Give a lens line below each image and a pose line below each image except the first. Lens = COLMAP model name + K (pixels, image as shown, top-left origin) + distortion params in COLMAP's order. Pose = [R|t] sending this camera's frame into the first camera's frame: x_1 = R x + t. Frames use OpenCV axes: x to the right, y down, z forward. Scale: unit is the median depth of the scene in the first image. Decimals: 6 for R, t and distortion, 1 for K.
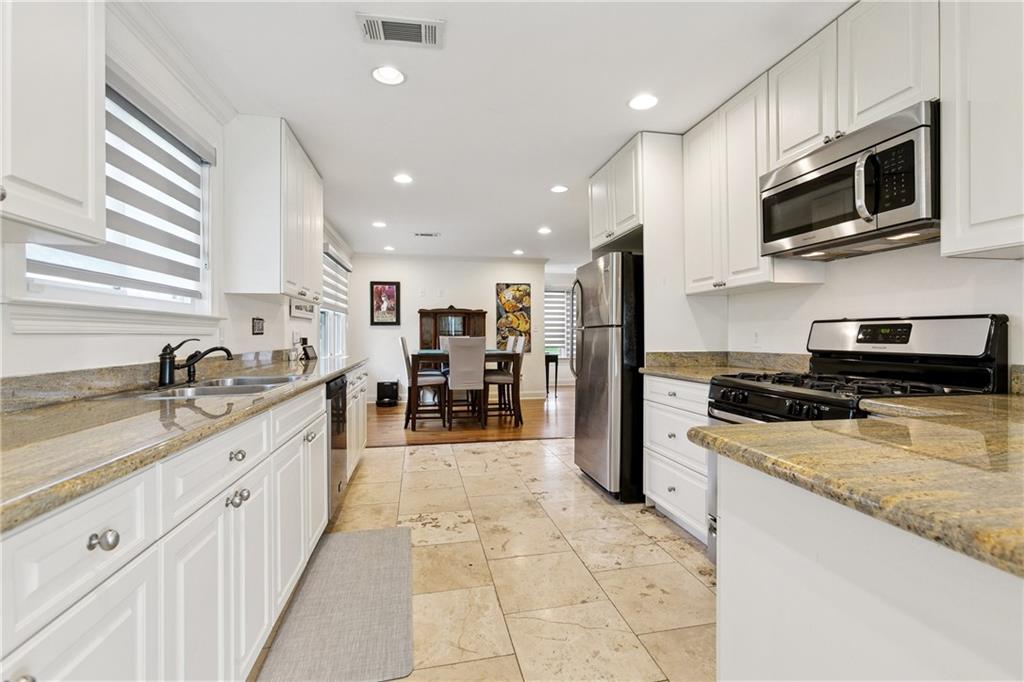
lens RADIAL K [[459.2, 0, 515.6], [0, 459.2, 334.8], [0, 0, 1]] dist [-0.016031, 0.000095]
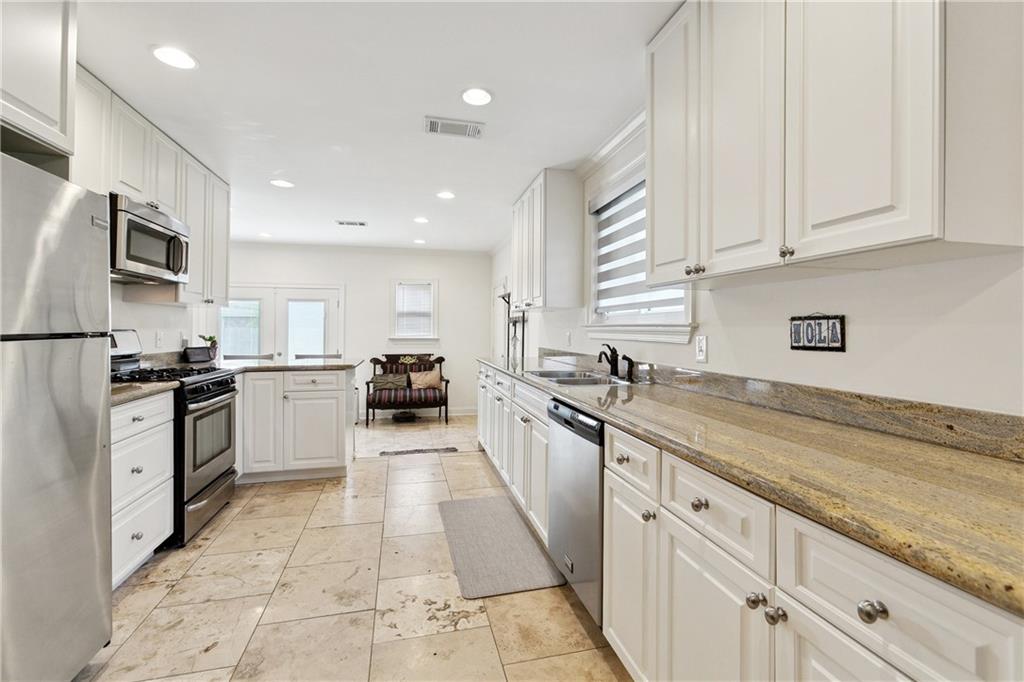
lens RADIAL K [[459.2, 0, 515.6], [0, 459.2, 334.8], [0, 0, 1]] dist [-0.016031, 0.000095]
pose [[-0.999368, -0.002495, -0.035465, -0.305490], [-0.002738, 0.999973, 0.006780, -0.025233], [0.035447, 0.006873, -0.999348, 1.867020]]
